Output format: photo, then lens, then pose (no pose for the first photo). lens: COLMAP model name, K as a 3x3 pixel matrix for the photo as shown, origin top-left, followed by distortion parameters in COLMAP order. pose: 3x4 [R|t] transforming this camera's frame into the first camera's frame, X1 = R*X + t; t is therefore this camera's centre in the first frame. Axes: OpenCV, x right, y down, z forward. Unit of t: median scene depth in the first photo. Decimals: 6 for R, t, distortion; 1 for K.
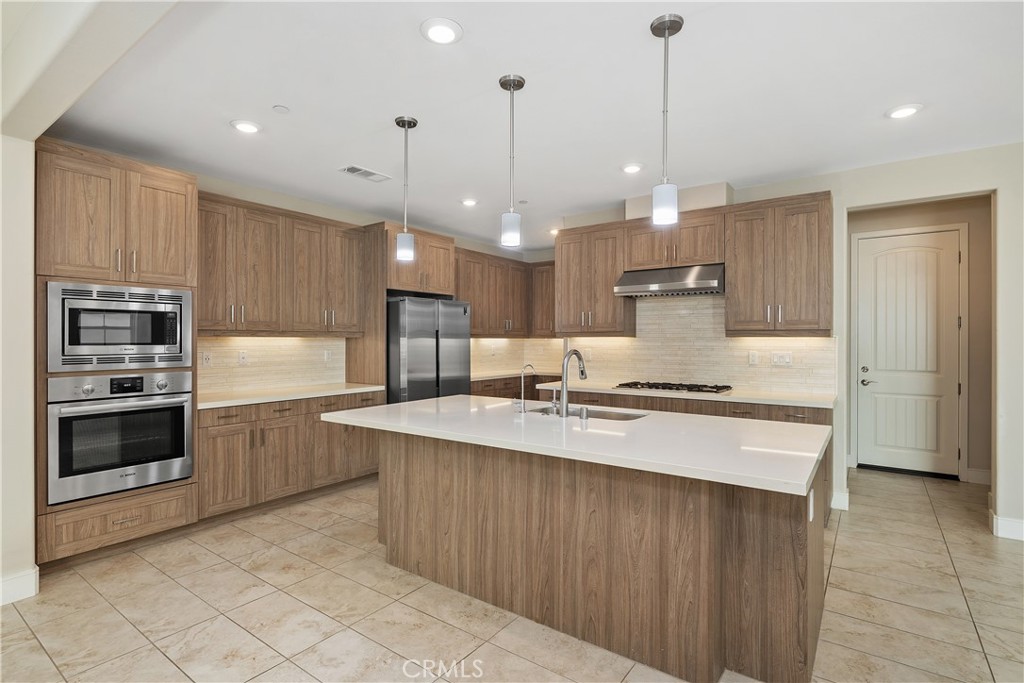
lens RADIAL K [[503.5, 0, 508.3], [0, 503.5, 340.8], [0, 0, 1]] dist [-0.013200, 0.005572]
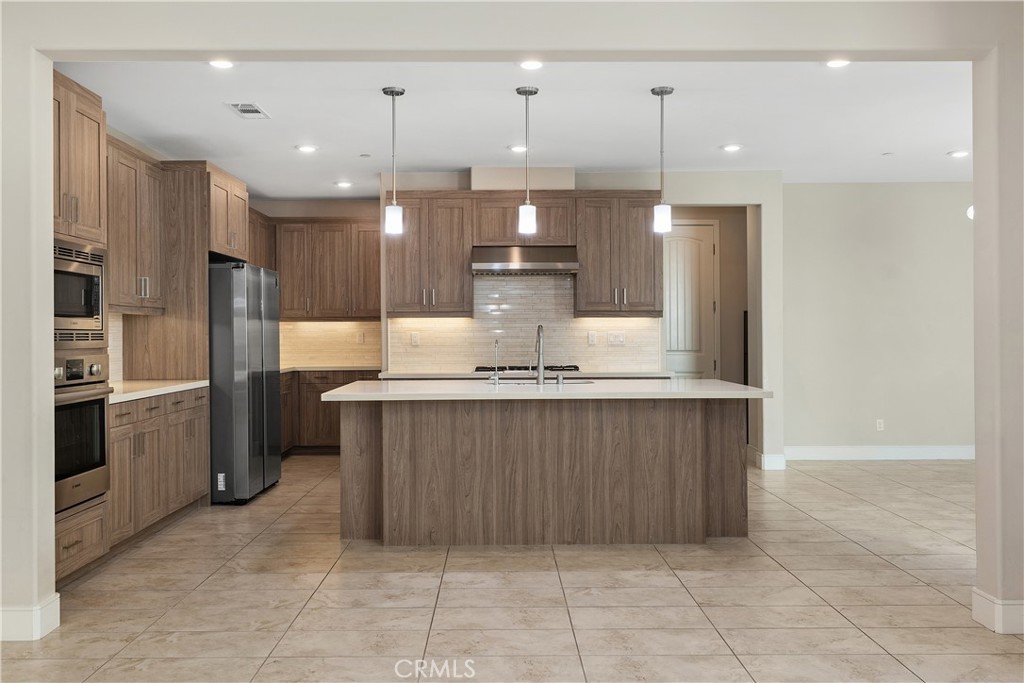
lens RADIAL K [[877.2, 0, 502.7], [0, 877.2, 327.6], [0, 0, 1]] dist [-0.011862, 0.020451]
pose [[0.802024, 0.000886, 0.597291, -0.850604], [0.005478, 0.999946, -0.008838, 0.031619], [-0.597266, 0.010360, 0.801976, -0.392634]]
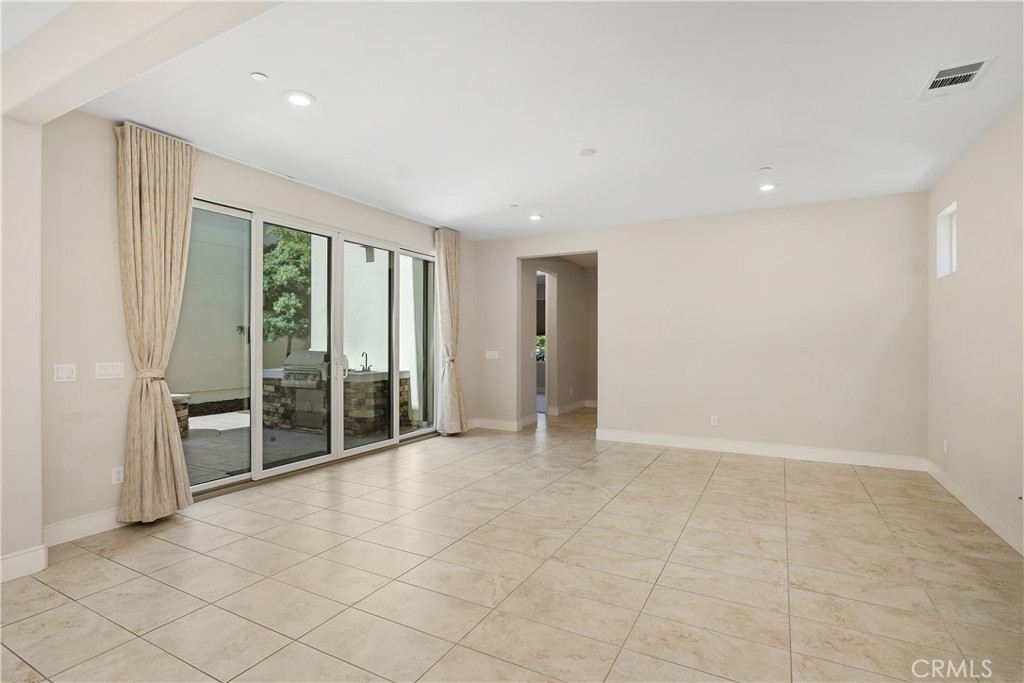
lens RADIAL K [[503.5, 0, 504.2], [0, 503.5, 337.0], [0, 0, 1]] dist [-0.013200, 0.005572]
pose [[-0.991832, -0.001759, -0.127541, -0.411476], [-0.001132, 0.999987, -0.004986, 0.027891], [0.127548, -0.004801, -0.991821, 0.848214]]
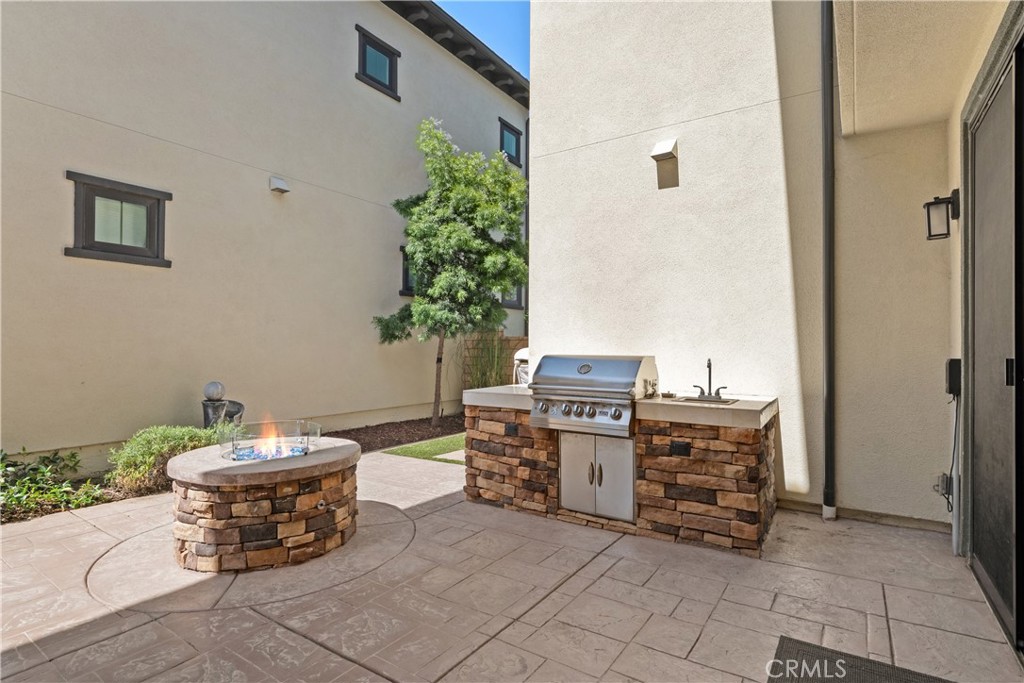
lens RADIAL K [[503.5, 0, 509.7], [0, 503.5, 339.0], [0, 0, 1]] dist [-0.013200, 0.005572]
pose [[-0.999129, -0.006971, -0.041148, 0.280798], [-0.006465, 0.999902, -0.012432, 0.054387], [0.041231, -0.012155, -0.999076, -0.234427]]
